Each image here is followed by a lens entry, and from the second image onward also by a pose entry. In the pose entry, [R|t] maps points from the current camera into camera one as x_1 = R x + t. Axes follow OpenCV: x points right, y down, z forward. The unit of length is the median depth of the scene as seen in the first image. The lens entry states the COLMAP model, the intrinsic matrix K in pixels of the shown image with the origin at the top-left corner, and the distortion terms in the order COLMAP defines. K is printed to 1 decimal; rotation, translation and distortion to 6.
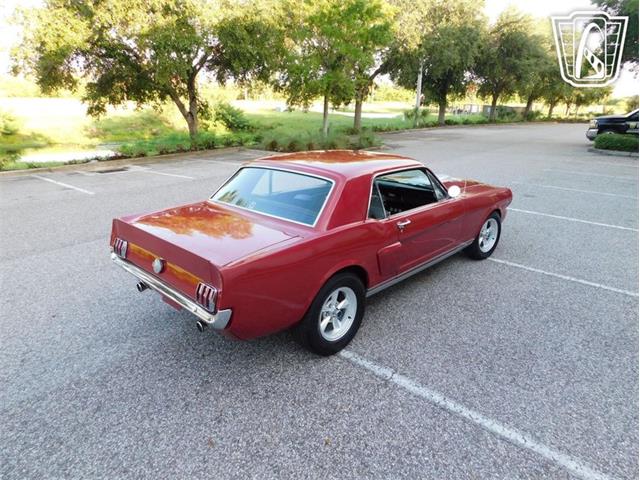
lens RADIAL K [[417.0, 0, 321.8], [0, 417.0, 231.3], [0, 0, 1]] dist [-0.067667, 0.049385]
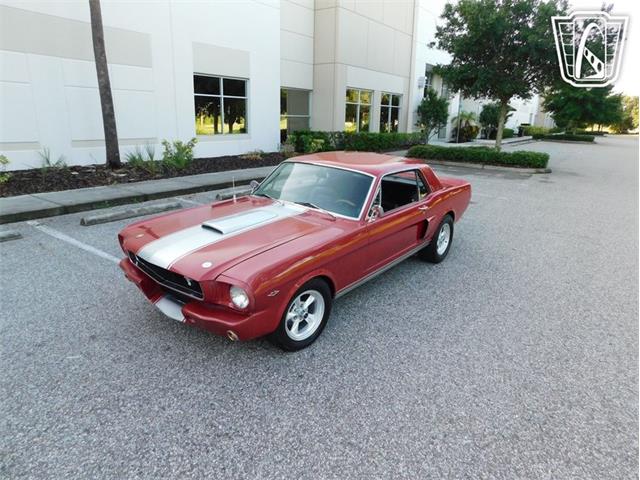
lens RADIAL K [[417.0, 0, 320.8], [0, 417.0, 231.9], [0, 0, 1]] dist [-0.067667, 0.049385]
pose [[-0.994242, -0.011462, -0.106540, 0.075168], [-0.068443, 0.832950, 0.549100, -0.184456], [0.082449, 0.553230, -0.828938, 0.593194]]
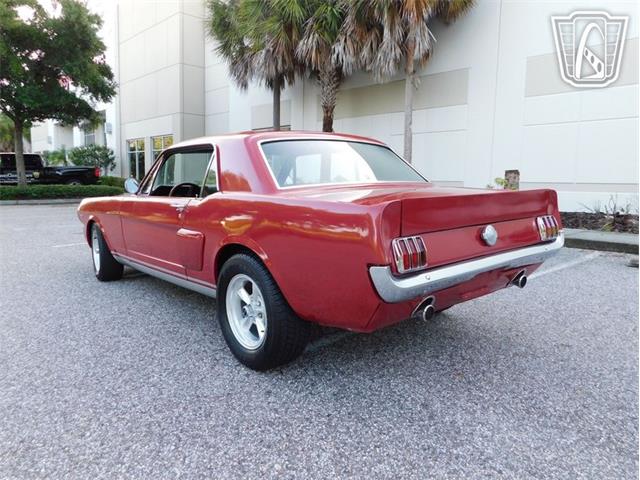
lens RADIAL K [[468.9, 0, 320.5], [0, 468.9, 234.1], [0, 0, 1]] dist [-0.006712, 0.009916]
pose [[0.102206, -0.127948, 0.986501, -0.246449], [0.295156, 0.950936, 0.092756, -0.016100], [-0.949967, 0.281692, 0.134956, 0.233634]]
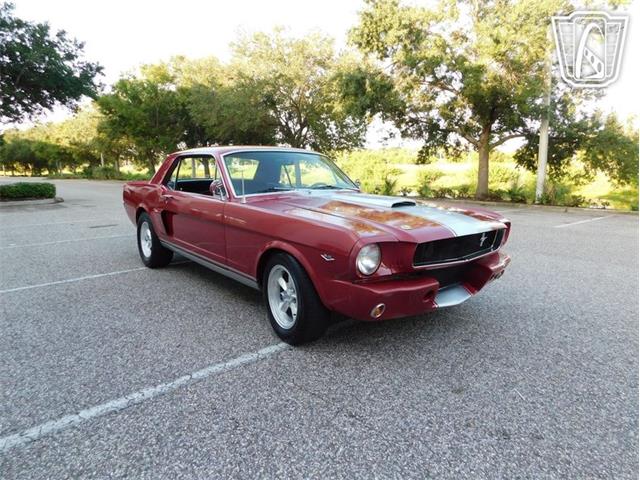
lens RADIAL K [[417.0, 0, 320.9], [0, 417.0, 235.7], [0, 0, 1]] dist [-0.067667, 0.049385]
pose [[-0.109031, 0.157441, -0.981491, 0.318901], [-0.292763, 0.938497, 0.183067, -0.061919], [0.949948, 0.307305, -0.056232, 0.367186]]
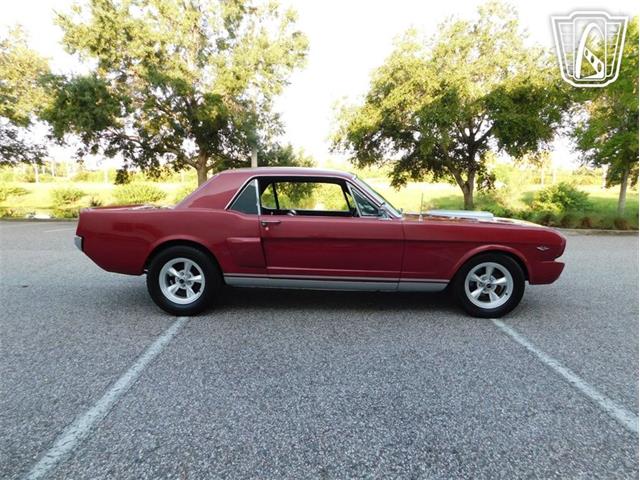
lens RADIAL K [[417.0, 0, 321.9], [0, 417.0, 231.1], [0, 0, 1]] dist [-0.067667, 0.049385]
pose [[0.682071, 0.076748, -0.727248, 0.253592], [-0.220674, 0.969719, -0.104629, 0.020321], [0.697196, 0.231849, 0.678353, 0.094574]]
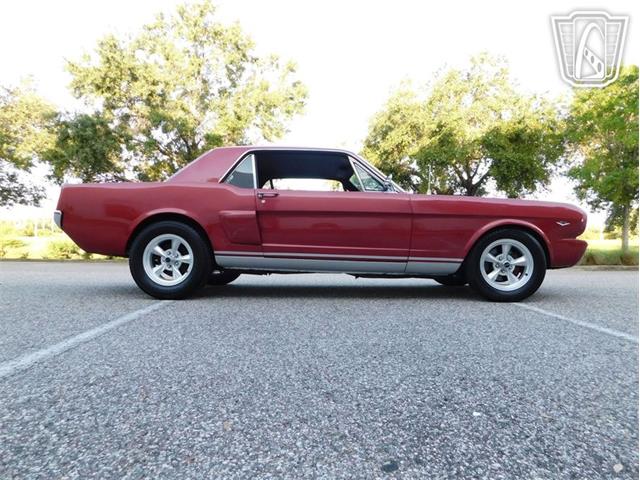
lens RADIAL K [[417.0, 0, 322.1], [0, 417.0, 234.2], [0, 0, 1]] dist [-0.067667, 0.049385]
pose [[0.685177, -0.018648, -0.728137, 0.238703], [-0.221065, 0.947194, -0.232280, 0.064027], [0.694019, 0.320119, 0.644873, 0.121080]]
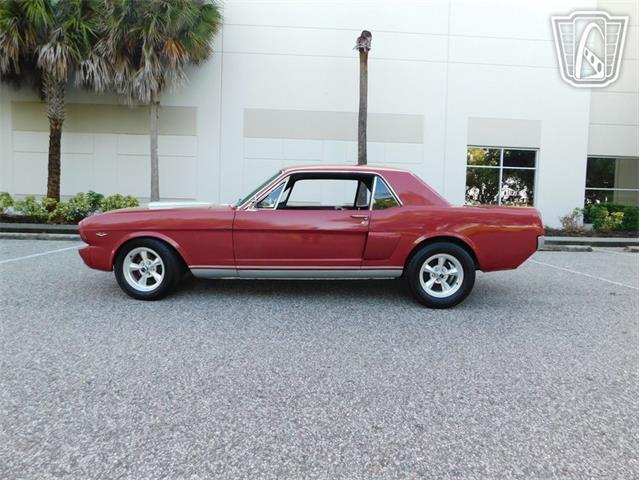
lens RADIAL K [[417.0, 0, 321.4], [0, 417.0, 231.5], [0, 0, 1]] dist [-0.067667, 0.049385]
pose [[-0.695948, -0.078838, 0.713751, -0.213084], [0.187065, 0.939732, 0.286199, -0.099822], [-0.693298, 0.332698, -0.639257, 0.512658]]
